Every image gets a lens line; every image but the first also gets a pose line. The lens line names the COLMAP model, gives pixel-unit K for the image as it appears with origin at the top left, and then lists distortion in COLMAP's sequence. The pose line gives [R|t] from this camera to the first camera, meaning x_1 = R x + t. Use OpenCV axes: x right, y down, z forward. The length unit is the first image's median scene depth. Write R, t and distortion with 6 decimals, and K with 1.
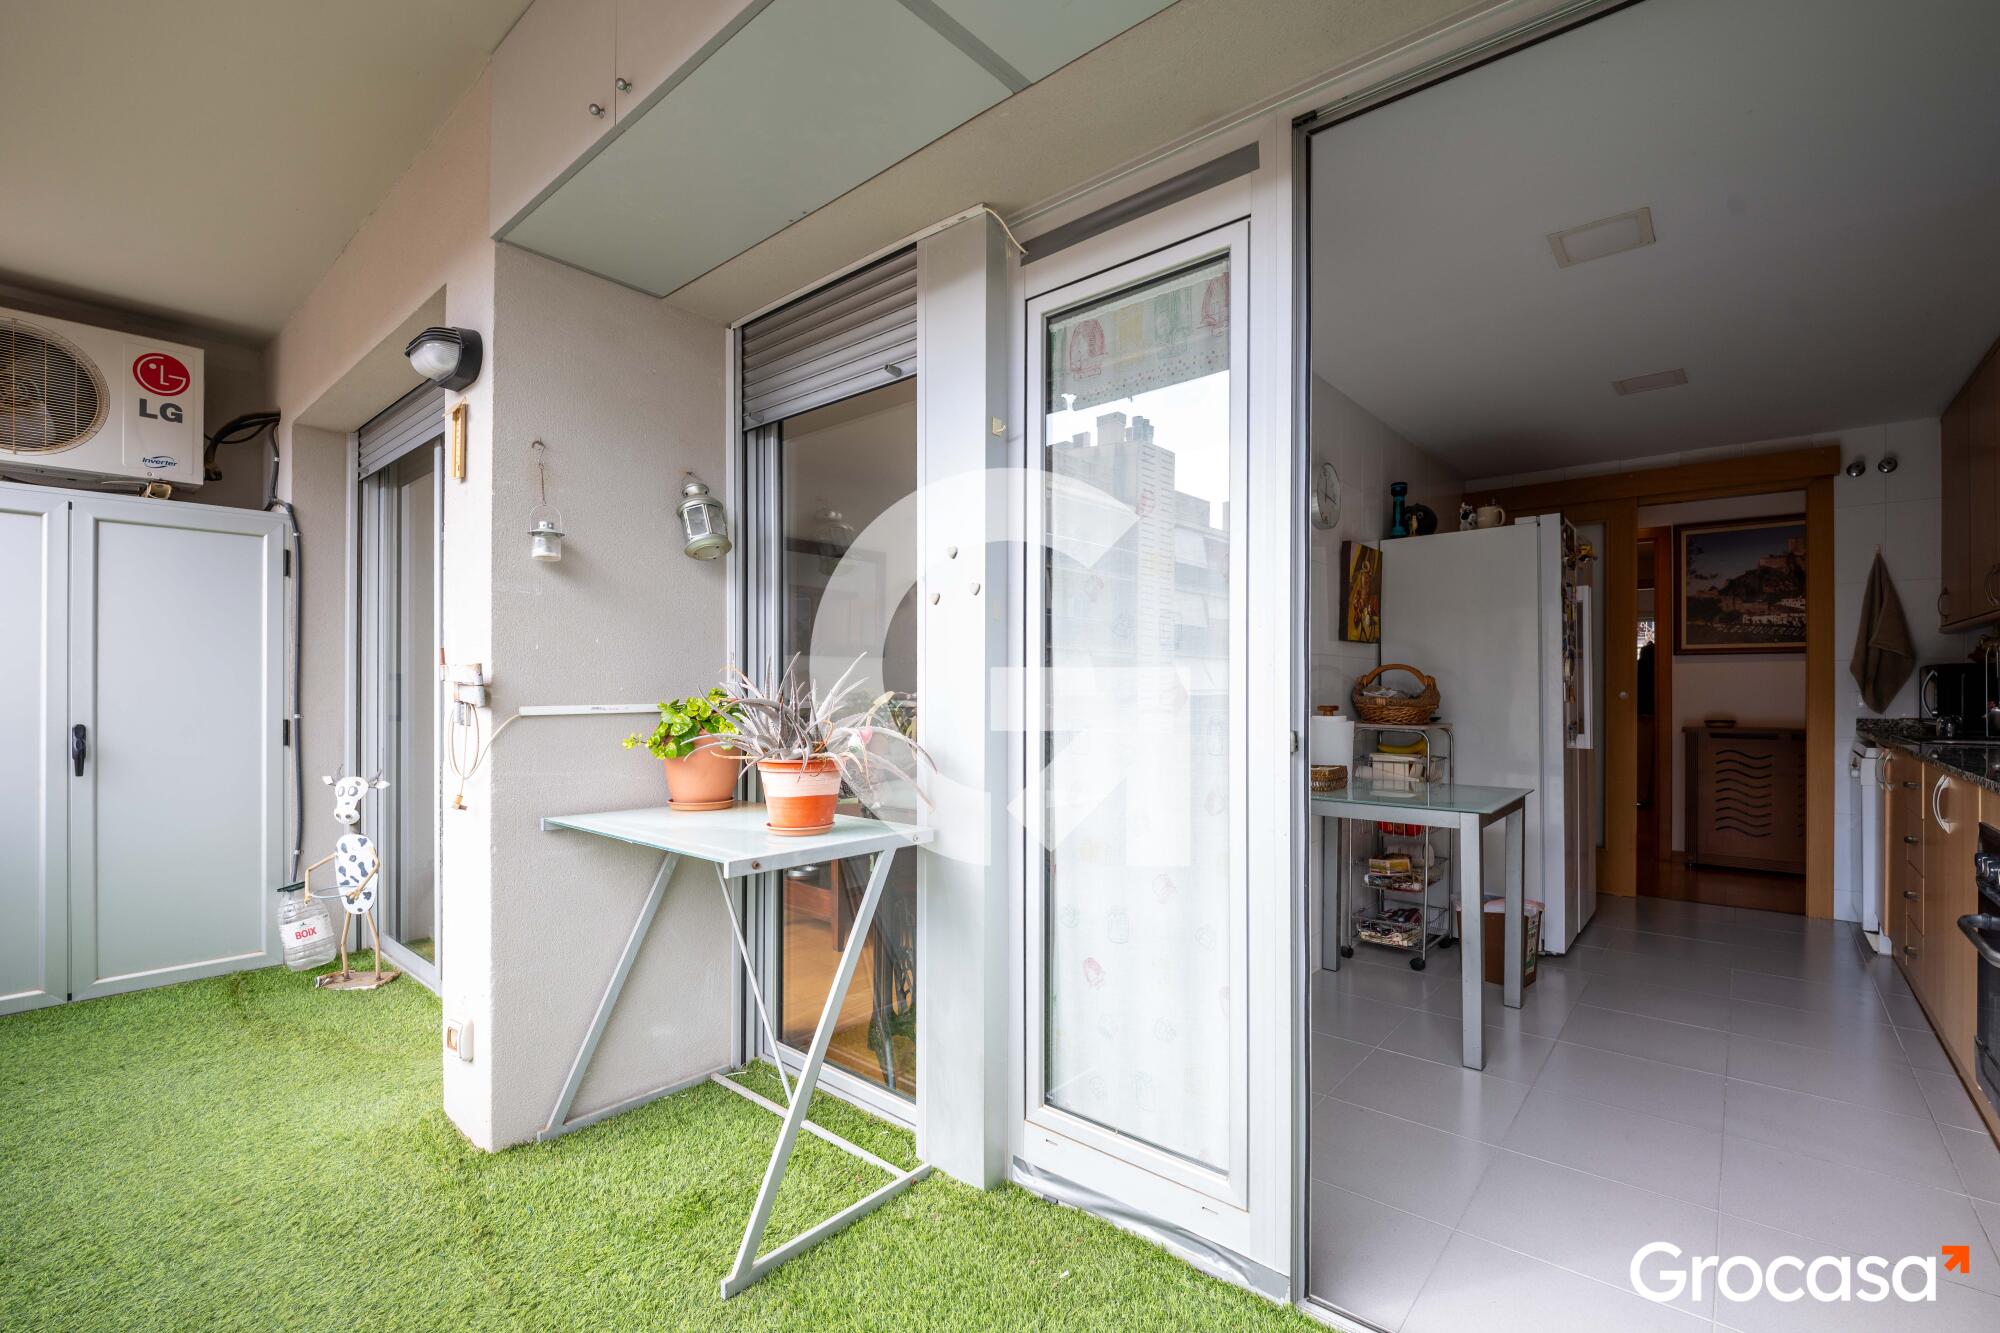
lens RADIAL K [[811.9, 0, 1007.0], [0, 811.9, 664.3], [0, 0, 1]] dist [-0.013733, -0.000314]
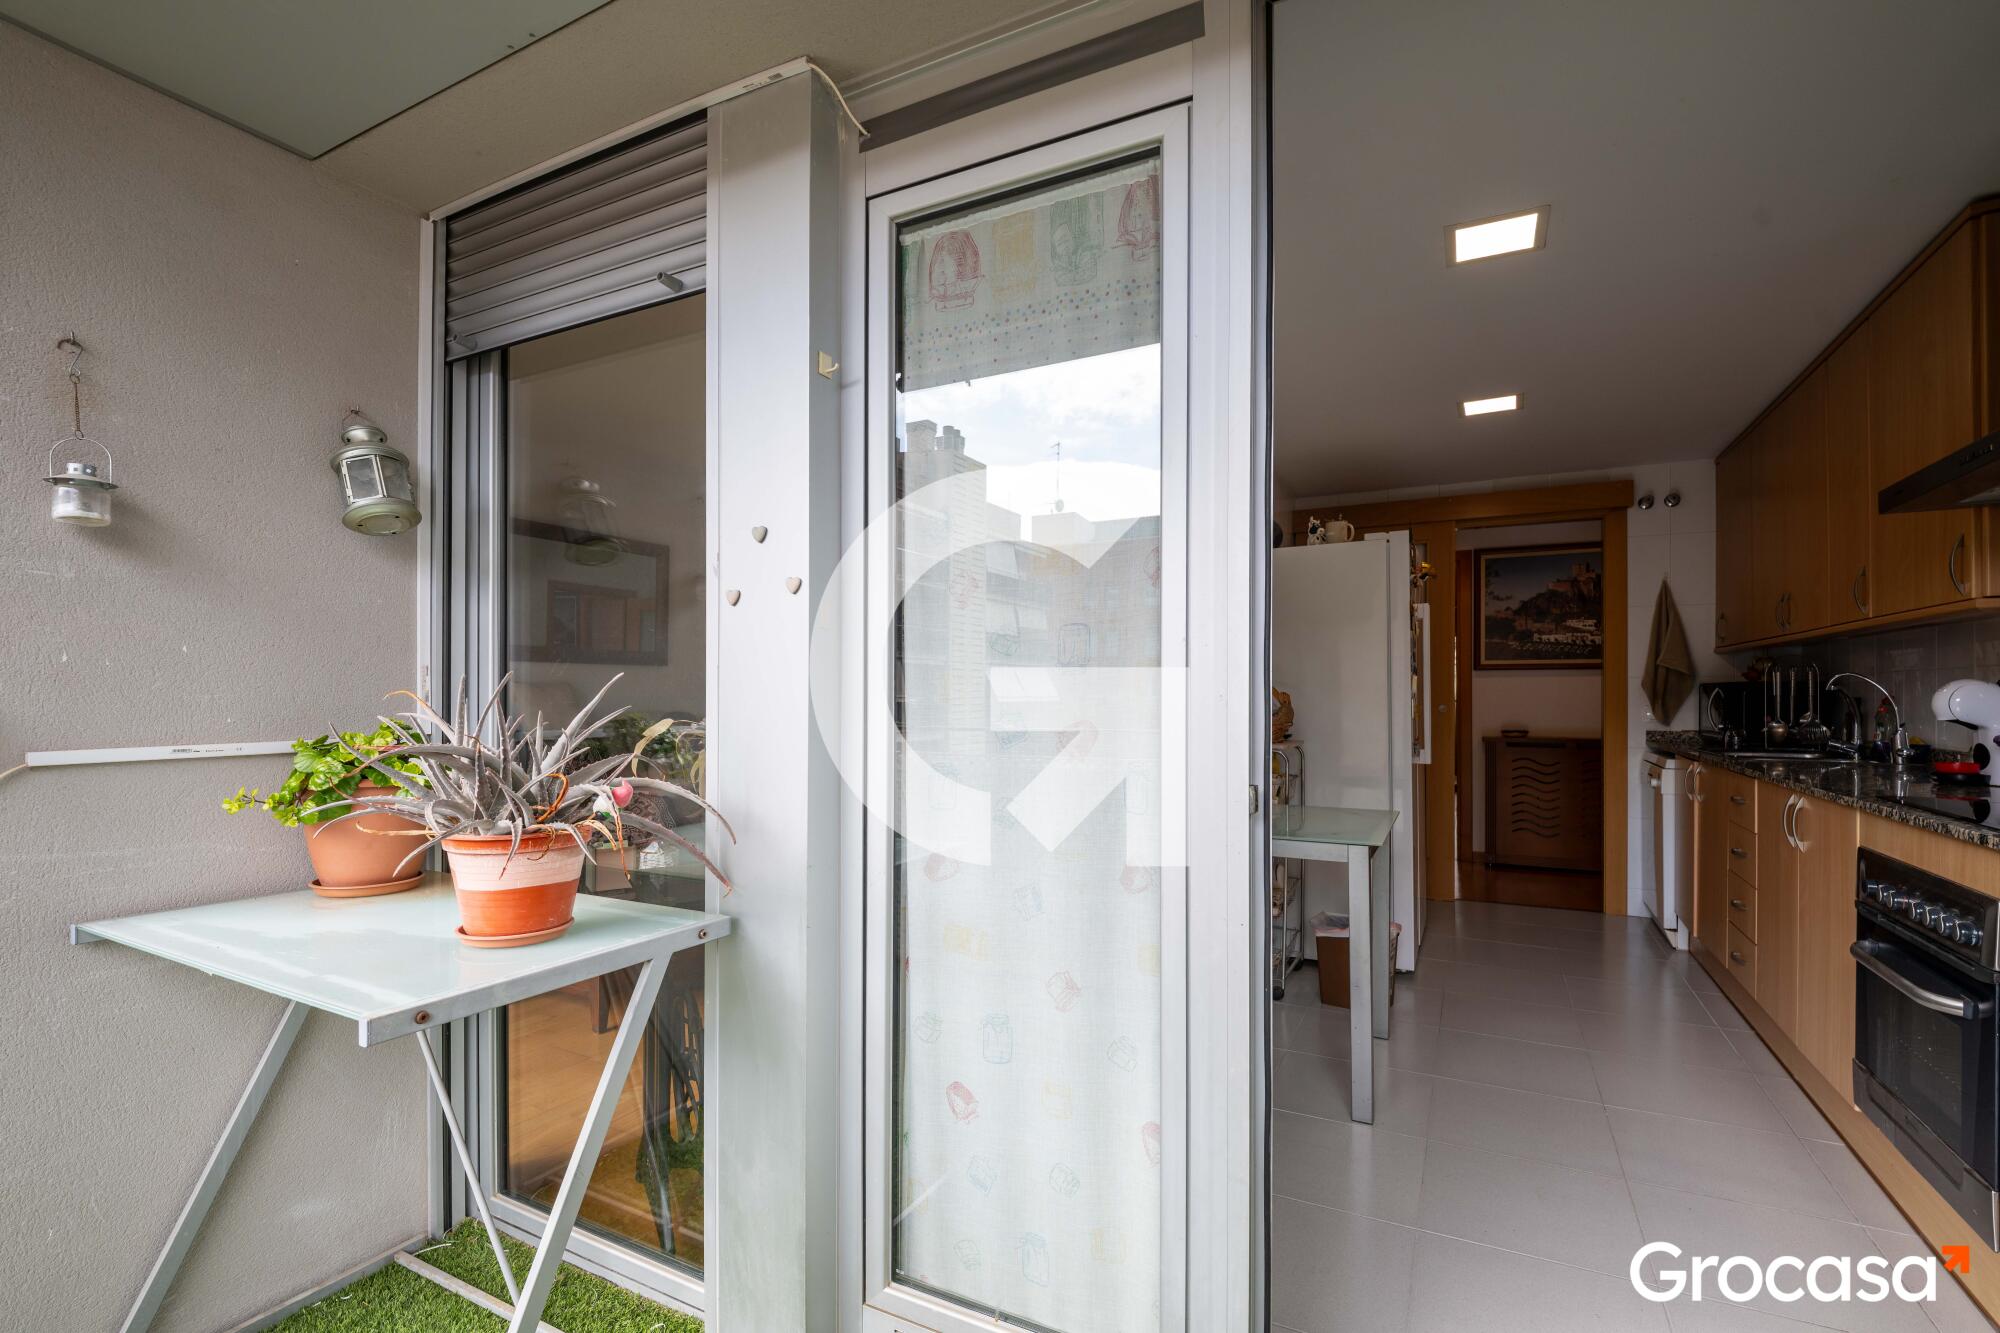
lens RADIAL K [[801.1, 0, 1078.6], [0, 801.1, 664.7], [0, 0, 1]] dist [-0.009710, -0.001935]
pose [[0.948149, 0.001667, 0.317820, -0.019459], [0.001035, 0.999965, -0.008332, -0.013111], [-0.317823, 0.008229, 0.948114, 0.196700]]
